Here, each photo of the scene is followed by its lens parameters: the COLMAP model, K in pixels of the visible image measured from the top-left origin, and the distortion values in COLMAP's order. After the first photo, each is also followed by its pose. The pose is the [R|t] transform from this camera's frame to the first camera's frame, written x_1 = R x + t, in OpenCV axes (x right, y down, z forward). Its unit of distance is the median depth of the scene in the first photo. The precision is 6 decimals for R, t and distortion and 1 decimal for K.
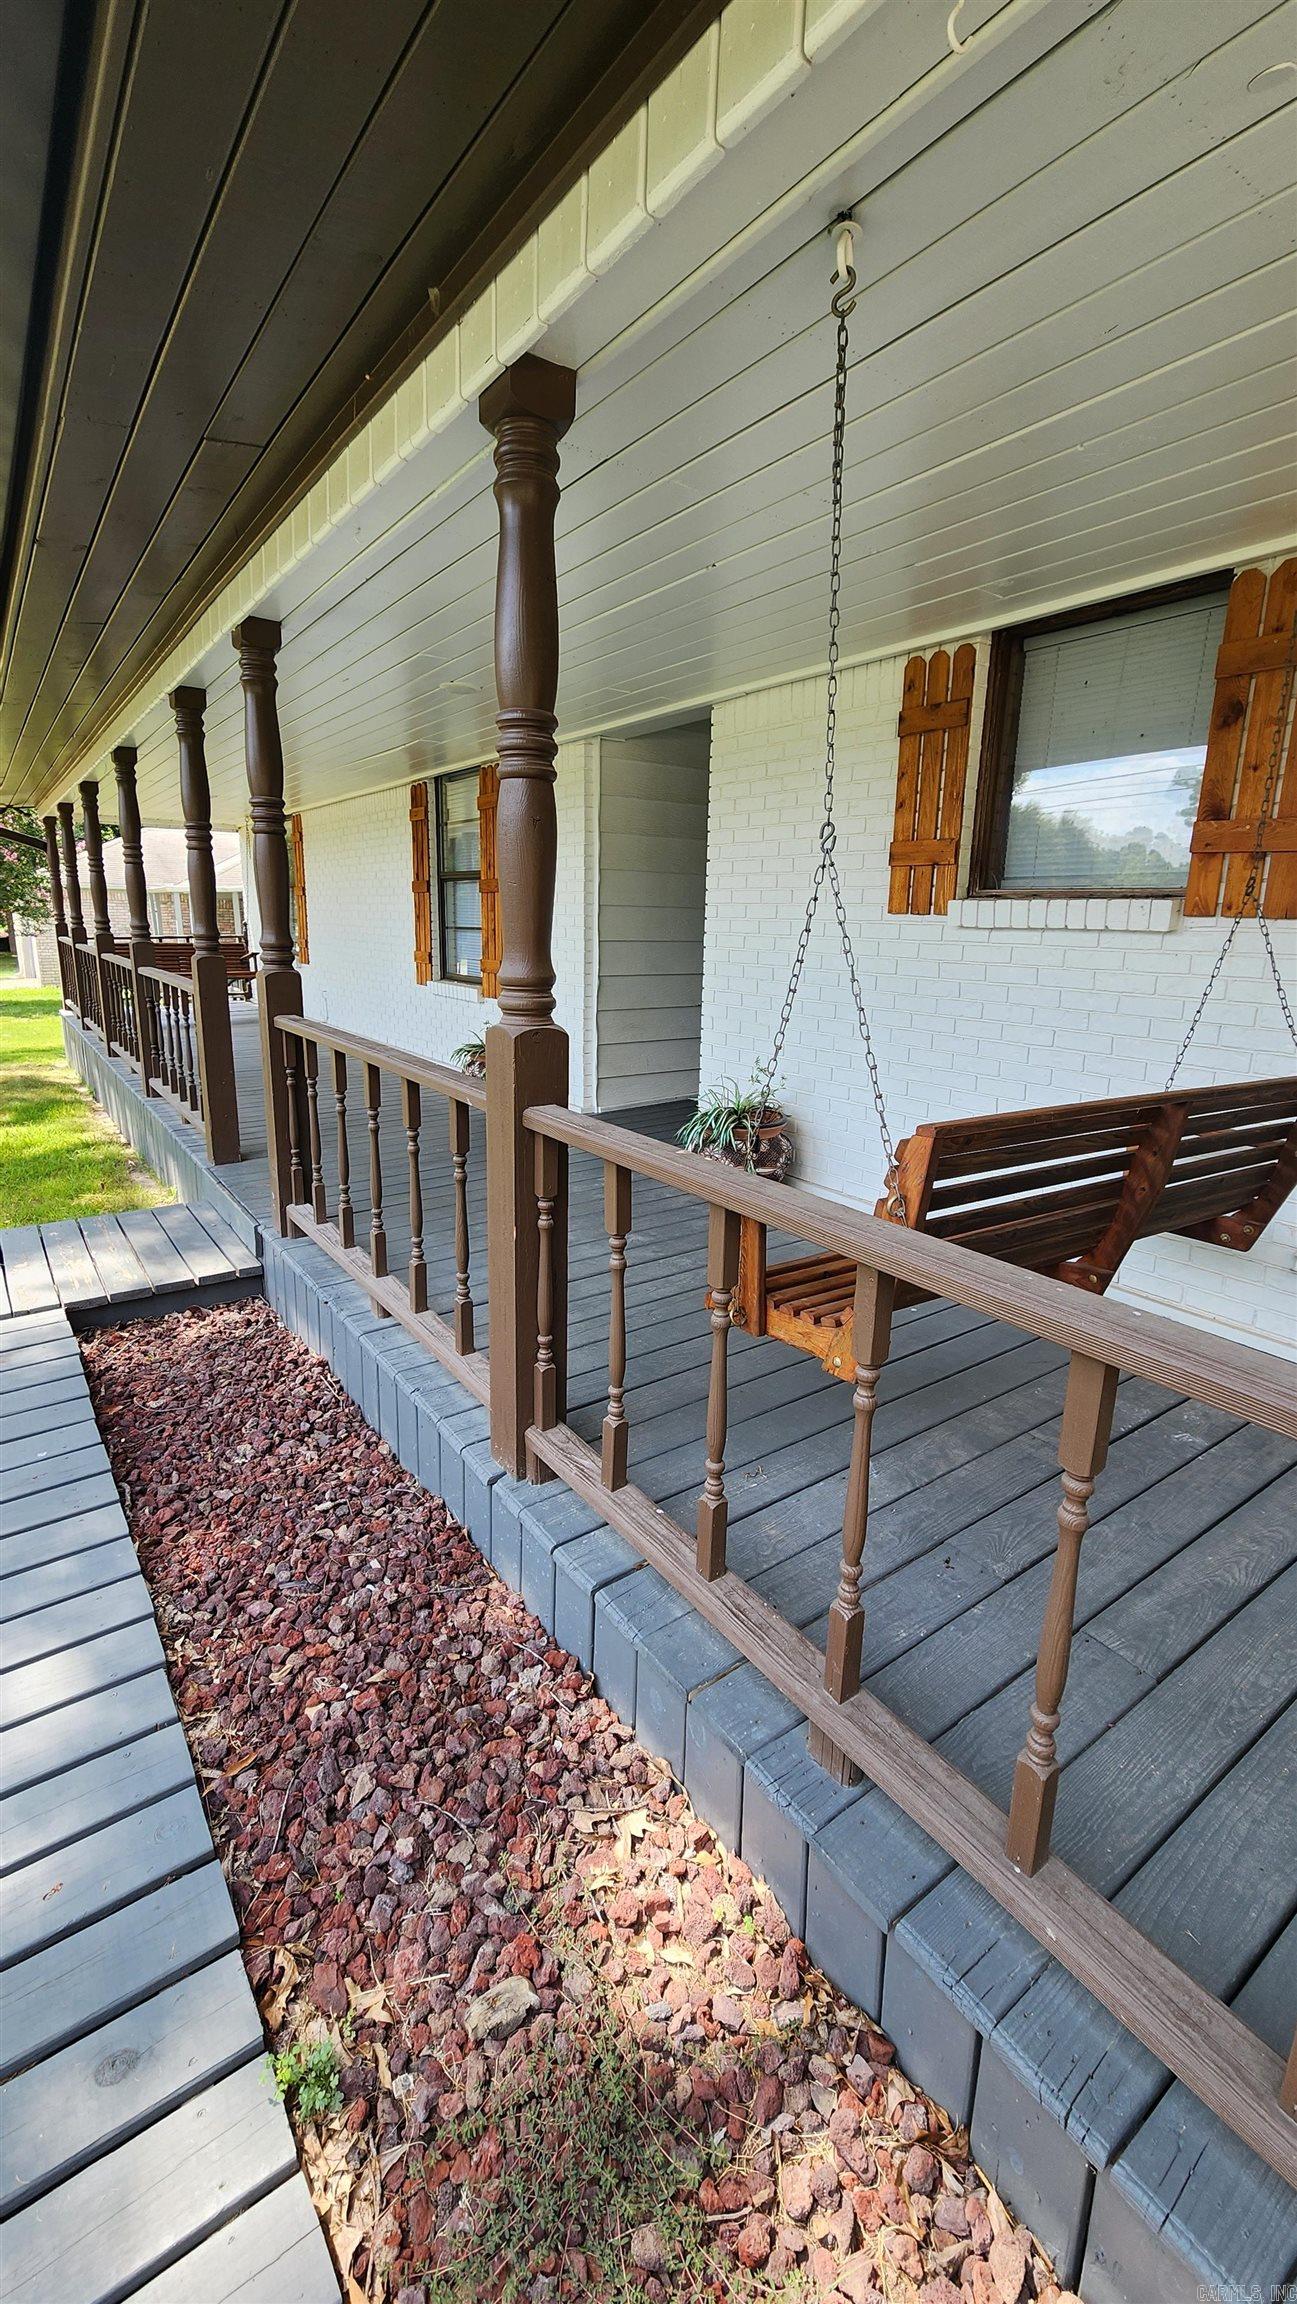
lens RADIAL K [[936.7, 0, 649.0], [0, 936.7, 1135.4], [0, 0, 1]] dist [-0.003516, -0.000203]
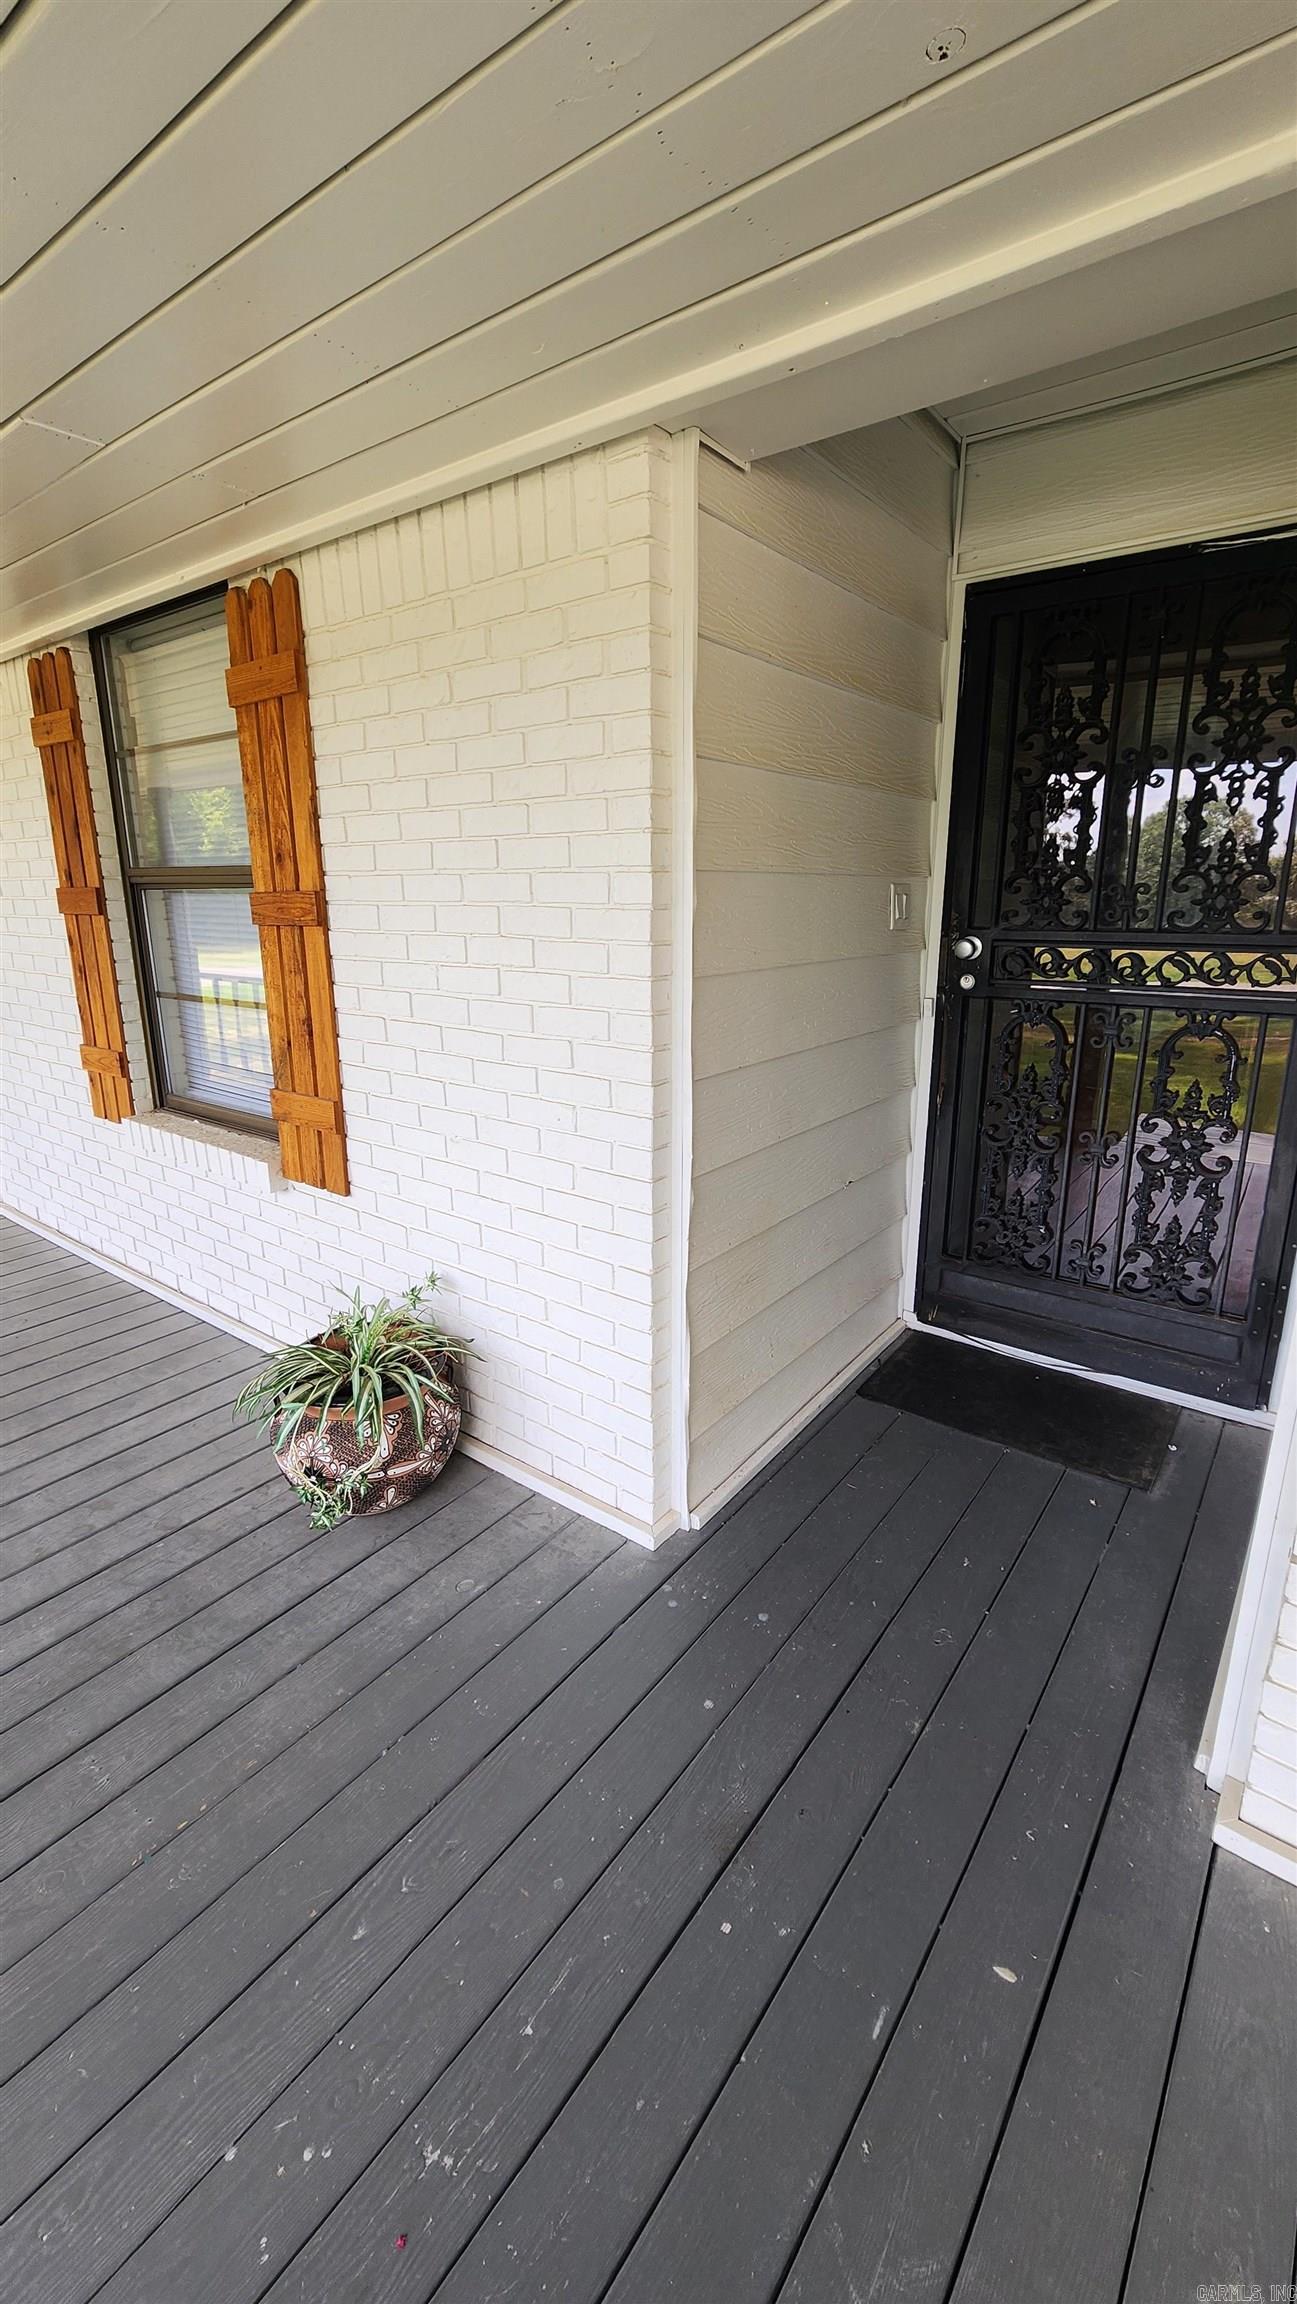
lens RADIAL K [[936.7, 0, 653.6], [0, 936.7, 1137.0], [0, 0, 1]] dist [-0.003516, -0.000203]
pose [[0.953695, -0.098113, 0.284323, -0.126561], [0.088893, 0.995016, 0.045185, -0.155476], [-0.287340, -0.017819, 0.957663, 0.515441]]
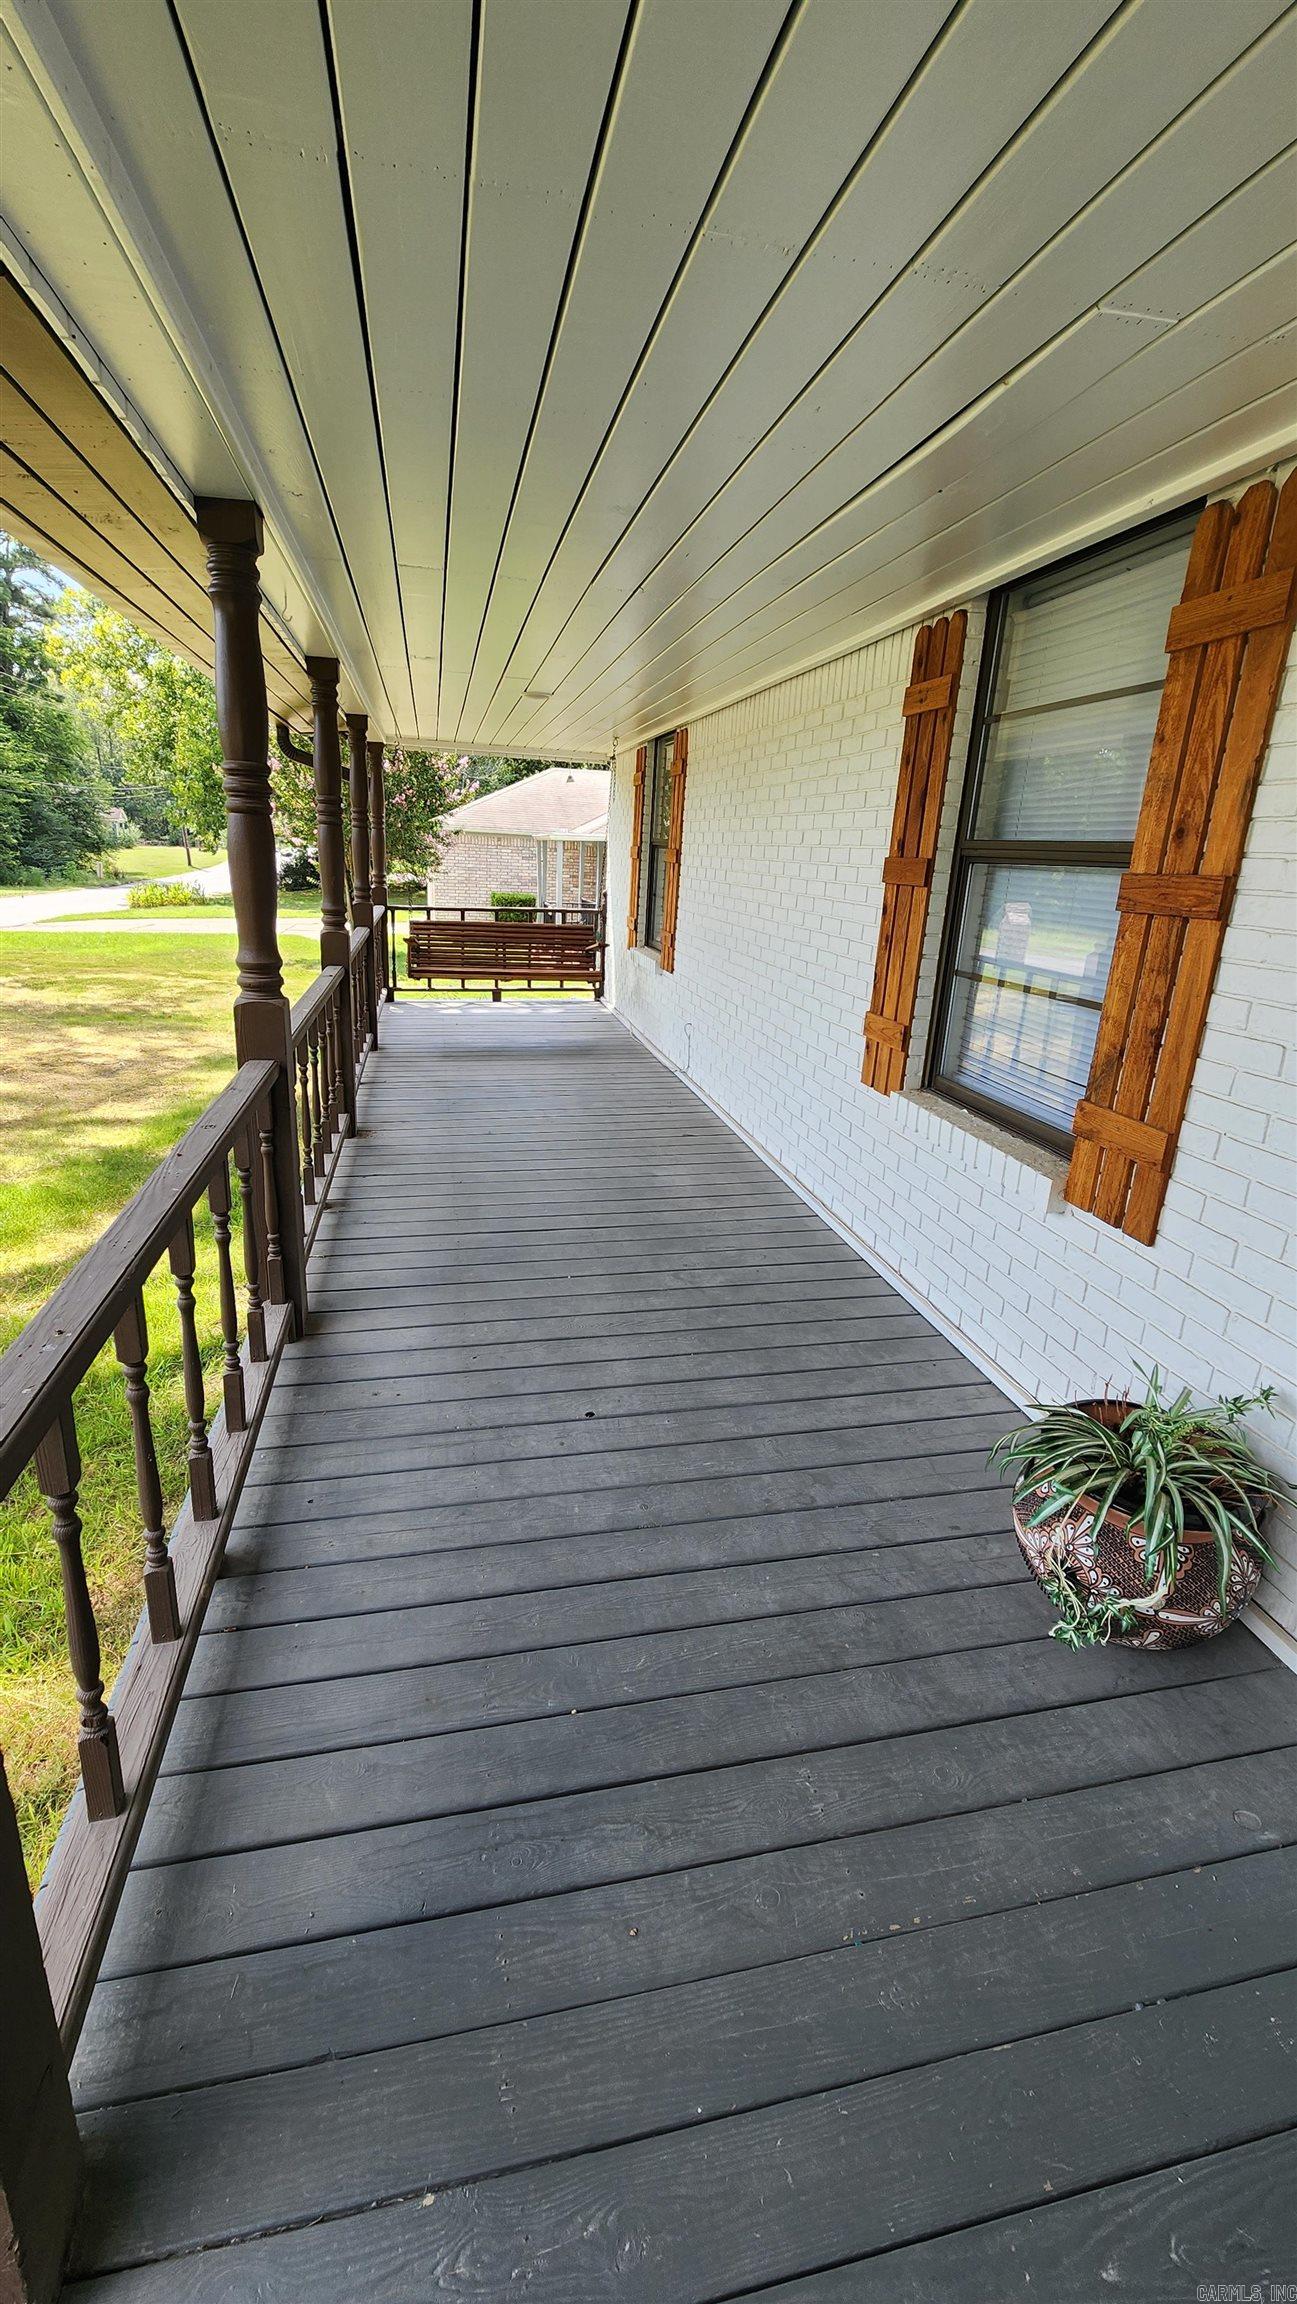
lens RADIAL K [[936.7, 0, 645.3], [0, 936.7, 1142.5], [0, 0, 1]] dist [-0.003516, -0.000203]
pose [[0.919841, 0.141264, -0.365973, -0.181186], [-0.119897, 0.989509, 0.080596, -0.164370], [0.373519, -0.030257, 0.927129, 0.557351]]
